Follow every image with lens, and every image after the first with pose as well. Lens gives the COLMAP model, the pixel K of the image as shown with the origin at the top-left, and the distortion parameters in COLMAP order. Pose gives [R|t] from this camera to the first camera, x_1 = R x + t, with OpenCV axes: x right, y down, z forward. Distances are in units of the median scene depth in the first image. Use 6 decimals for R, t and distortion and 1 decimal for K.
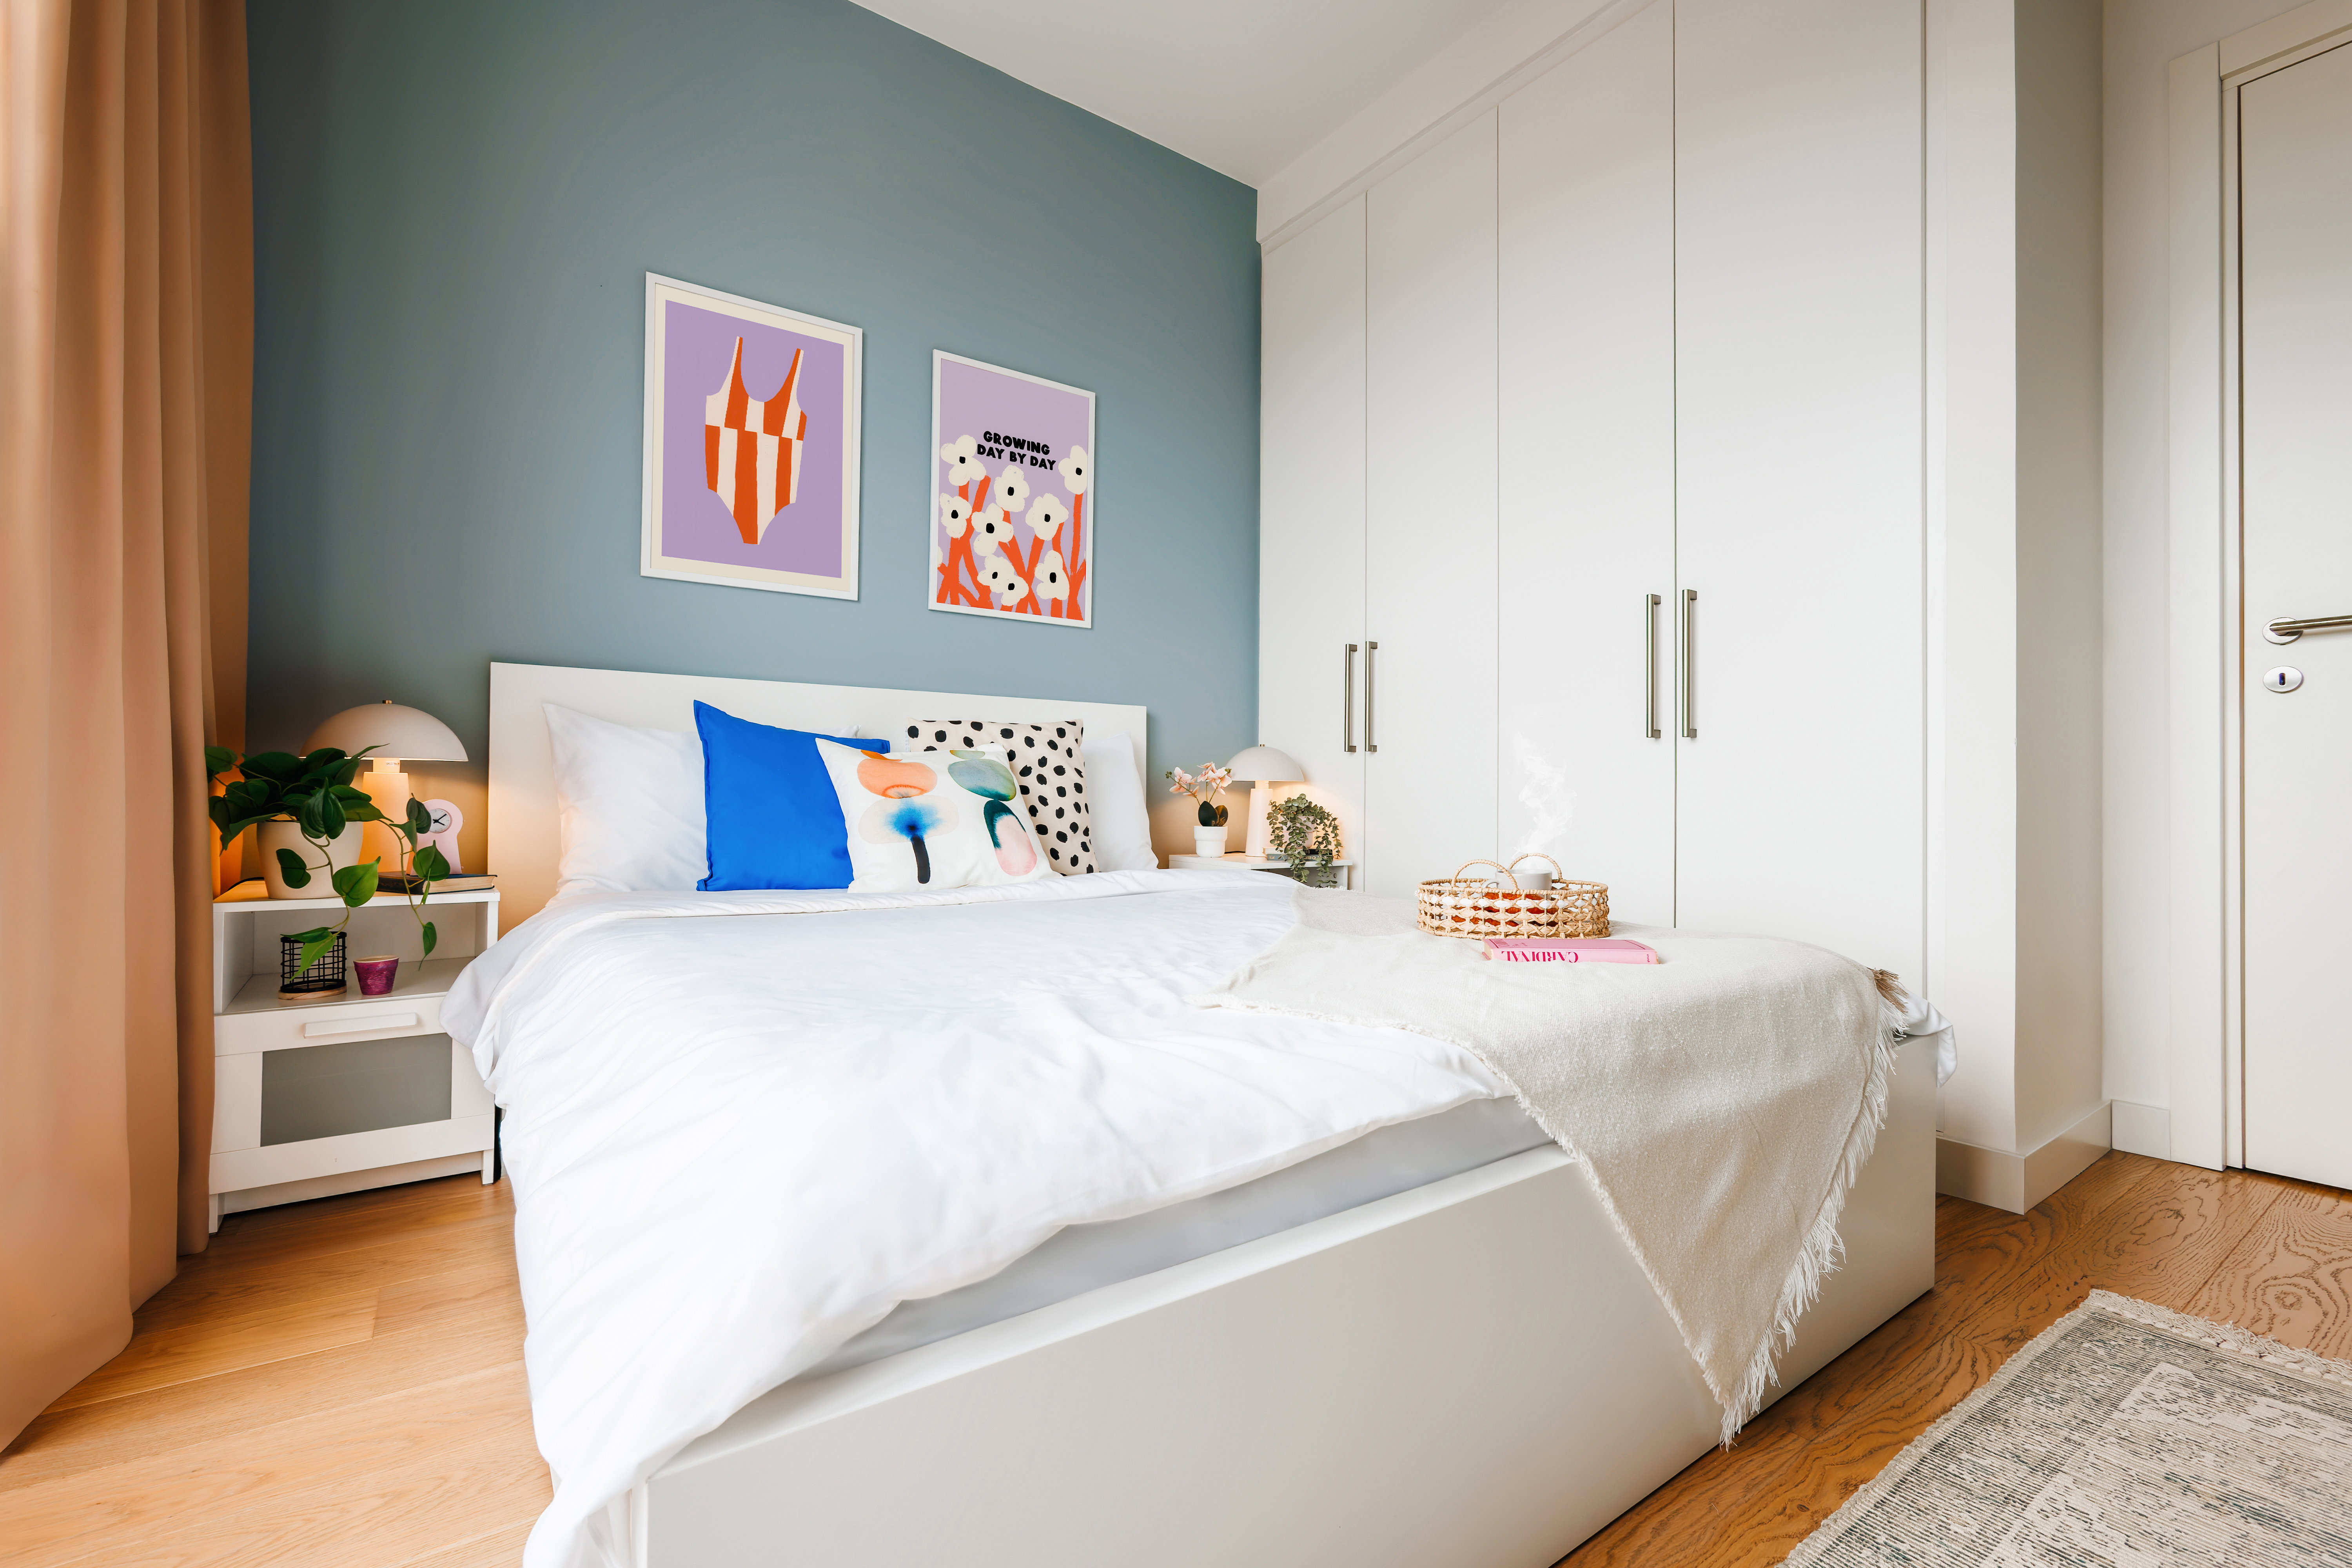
lens RADIAL K [[1027.6, 0, 1263.5], [0, 1027.6, 780.3], [0, 0, 1]] dist [-0.001593, 0.000721]
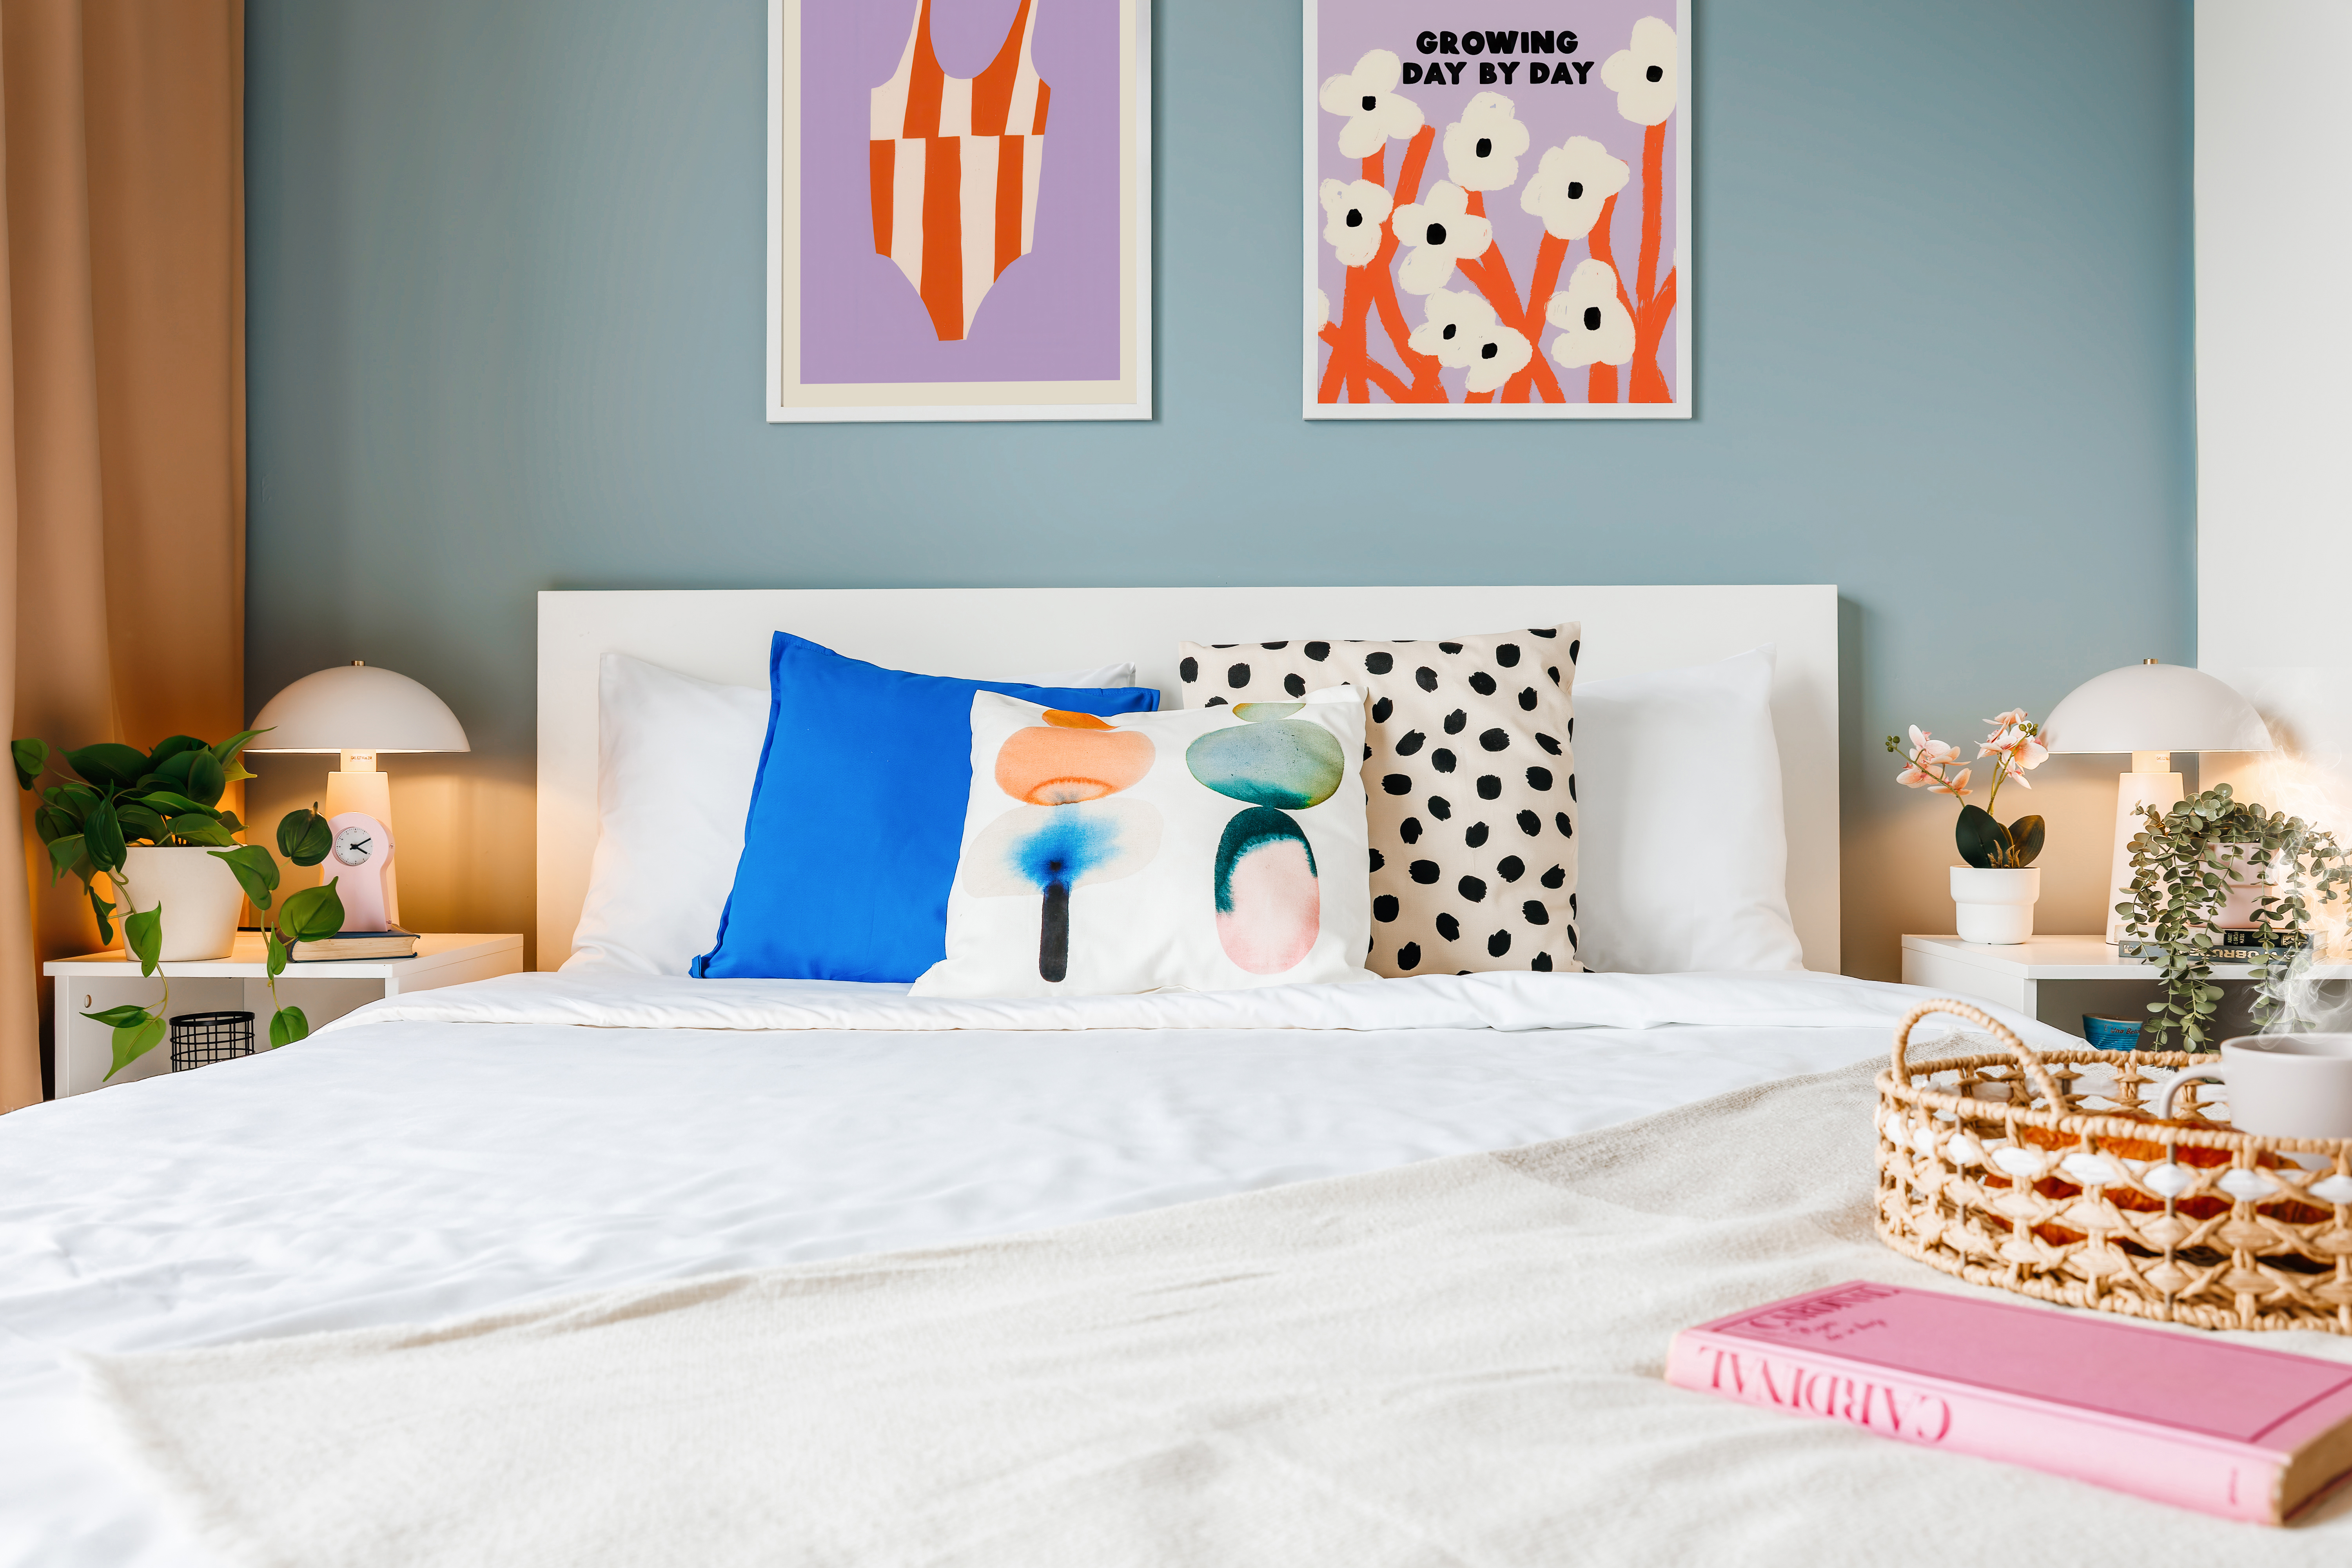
lens RADIAL K [[1912.3, 0, 1353.5], [0, 1912.3, 791.2], [0, 0, 1]] dist [-0.036997, 0.006778]
pose [[0.784400, -0.011775, -0.620144, 0.256097], [0.018696, 0.999814, 0.004665, 0.007345], [0.619974, -0.015254, 0.784474, 0.293078]]
